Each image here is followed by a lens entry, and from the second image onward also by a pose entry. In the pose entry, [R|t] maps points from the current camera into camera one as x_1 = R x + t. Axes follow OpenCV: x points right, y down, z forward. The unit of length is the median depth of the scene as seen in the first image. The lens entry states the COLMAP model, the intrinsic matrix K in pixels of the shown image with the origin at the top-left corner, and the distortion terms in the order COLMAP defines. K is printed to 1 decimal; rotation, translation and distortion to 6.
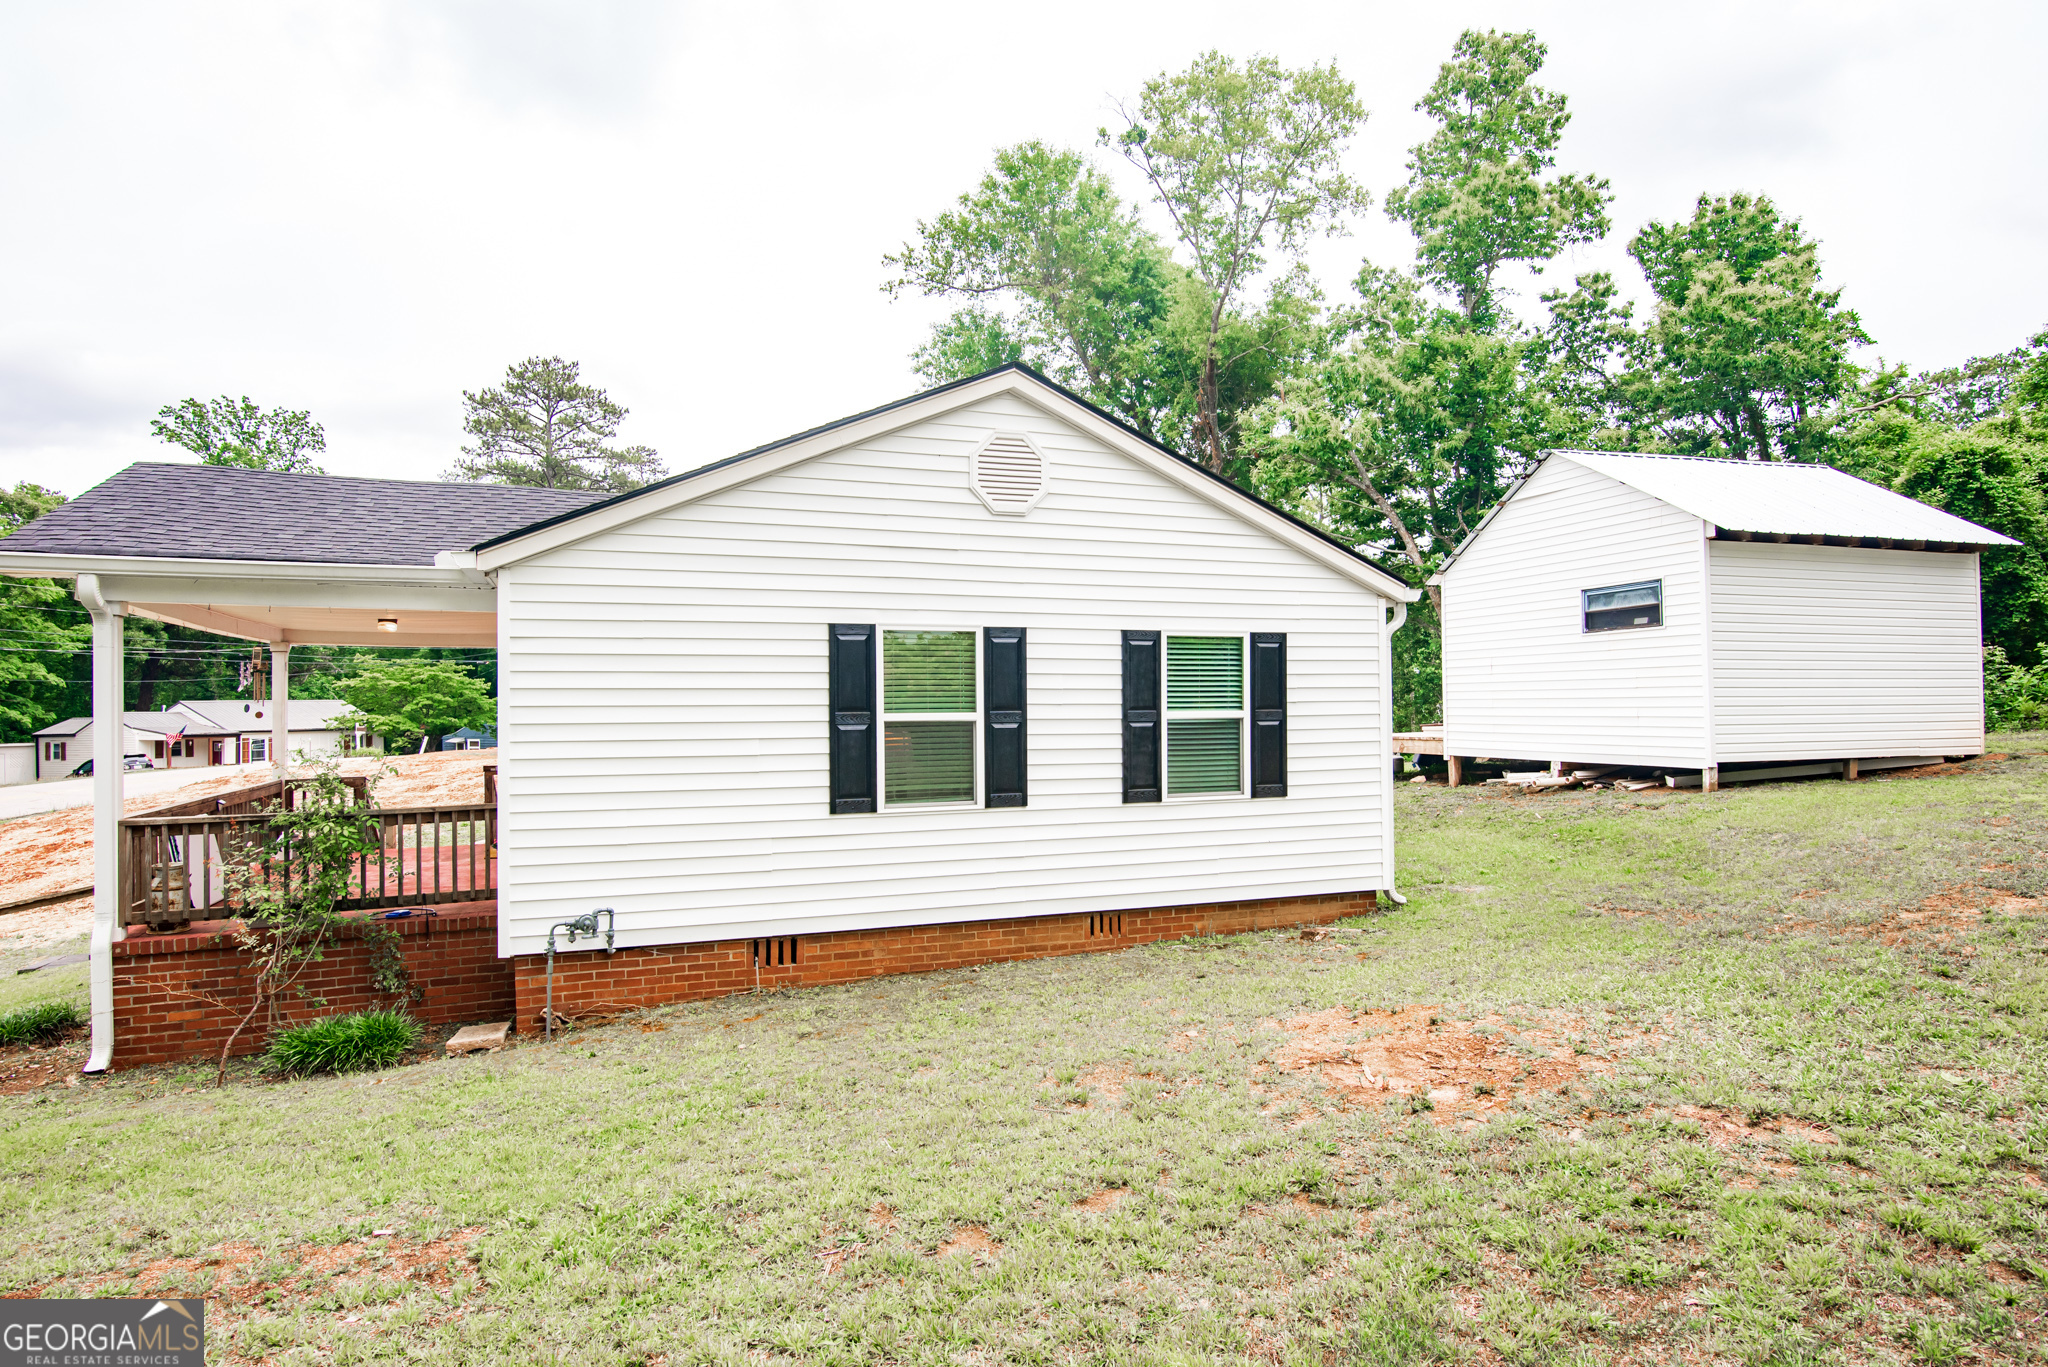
lens RADIAL K [[1148.9, 0, 1024.0], [0, 1148.9, 683.5], [0, 0, 1]] dist [-0.004694, 0.000470]
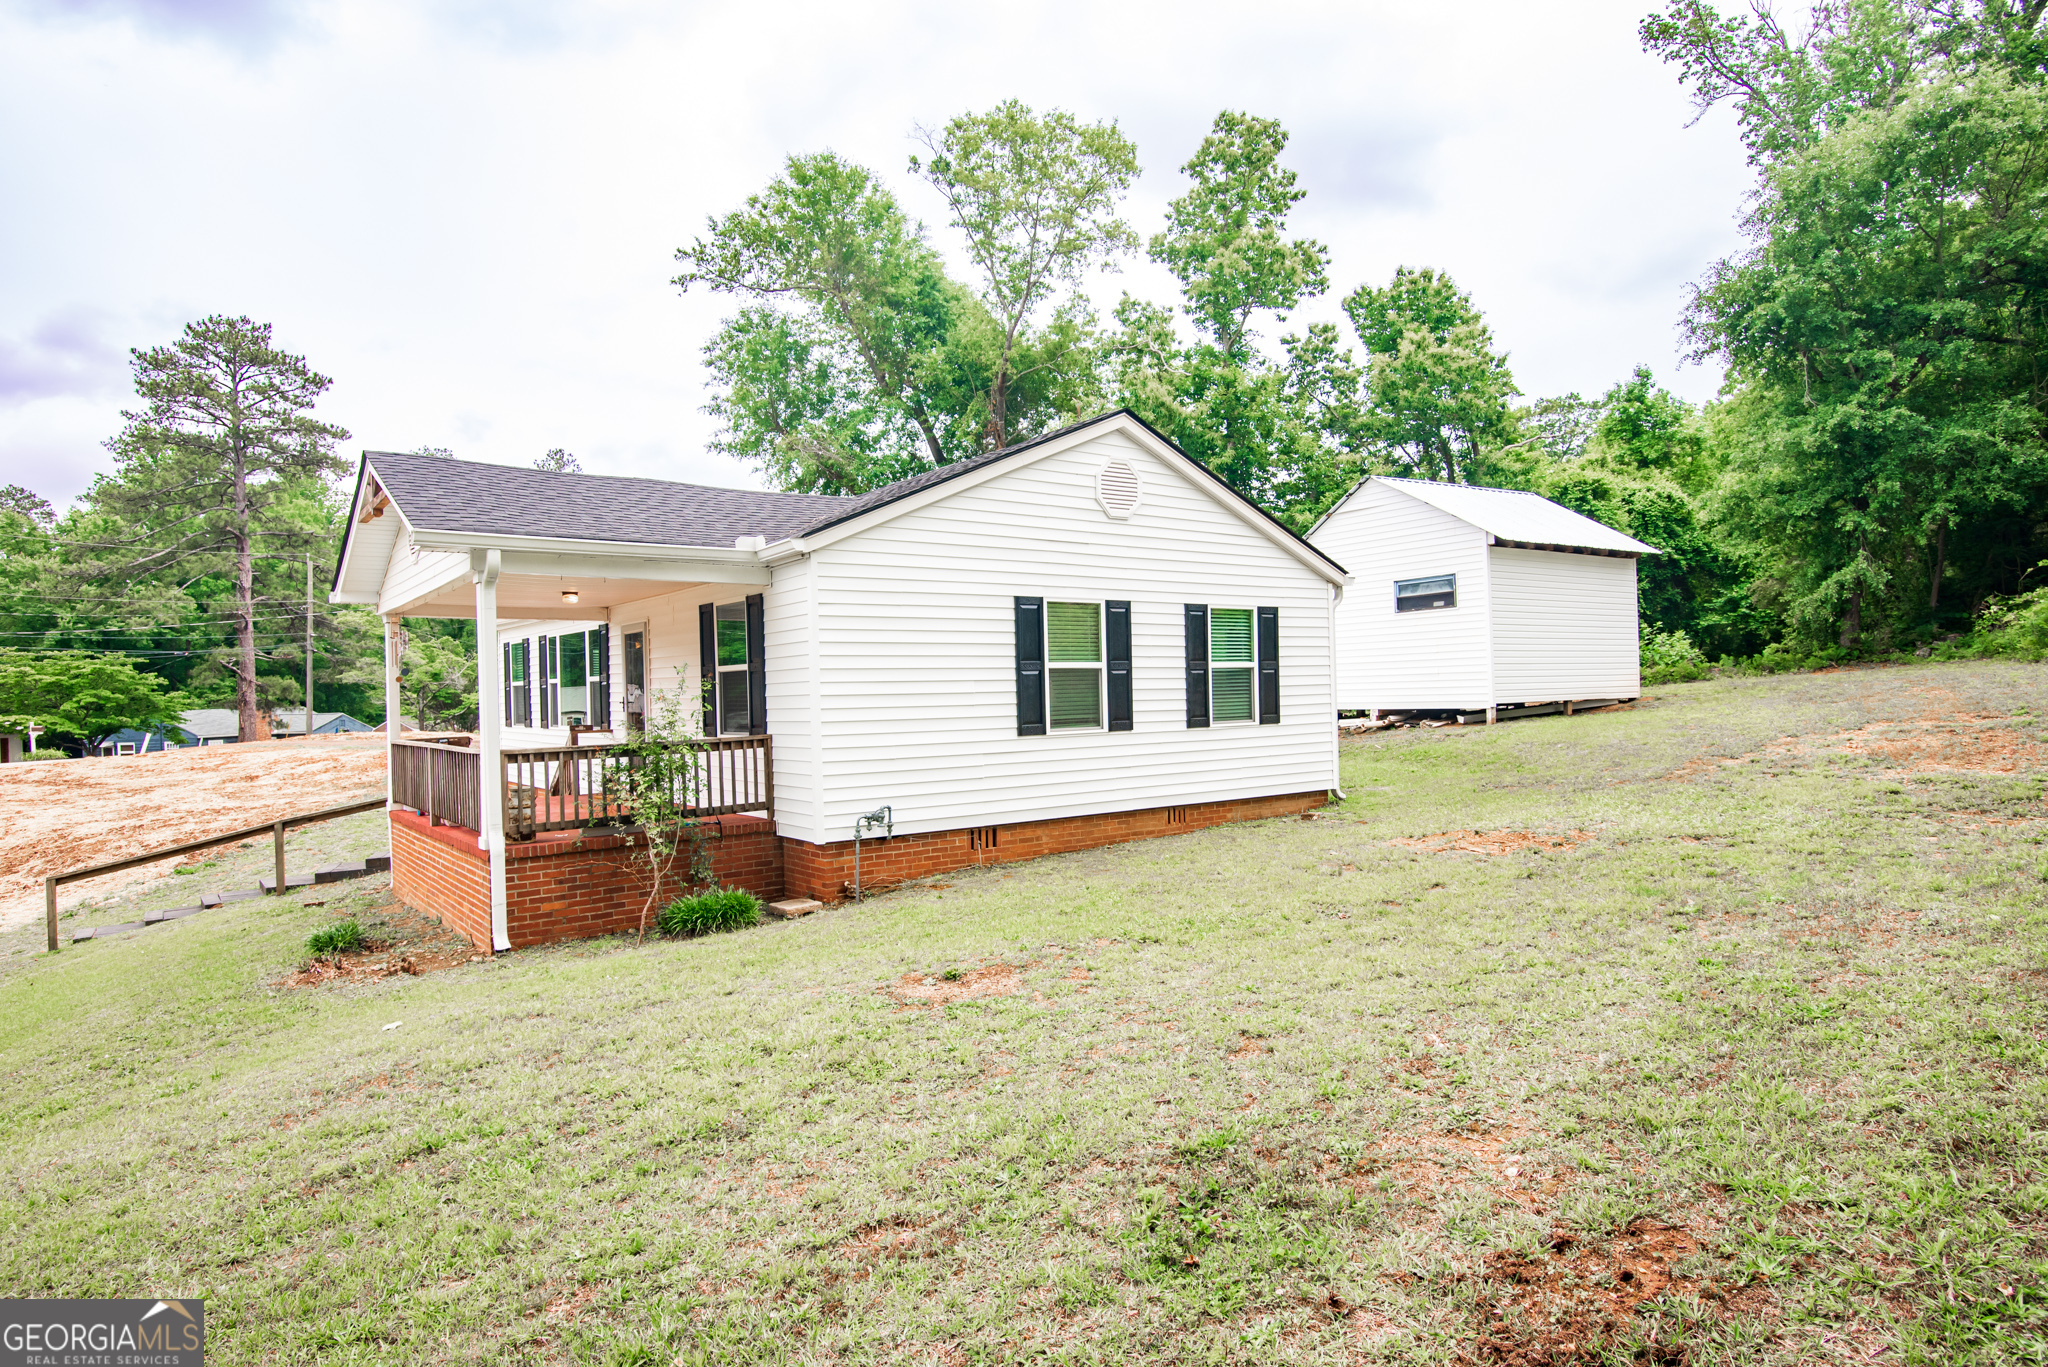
lens RADIAL K [[1148.9, 0, 1024.0], [0, 1148.9, 683.5], [0, 0, 1]] dist [-0.004694, 0.000470]
pose [[0.961235, -0.013473, 0.275402, -0.146381], [0.011876, 0.999902, 0.007467, 0.011249], [-0.275476, -0.003907, 0.961300, -0.085405]]
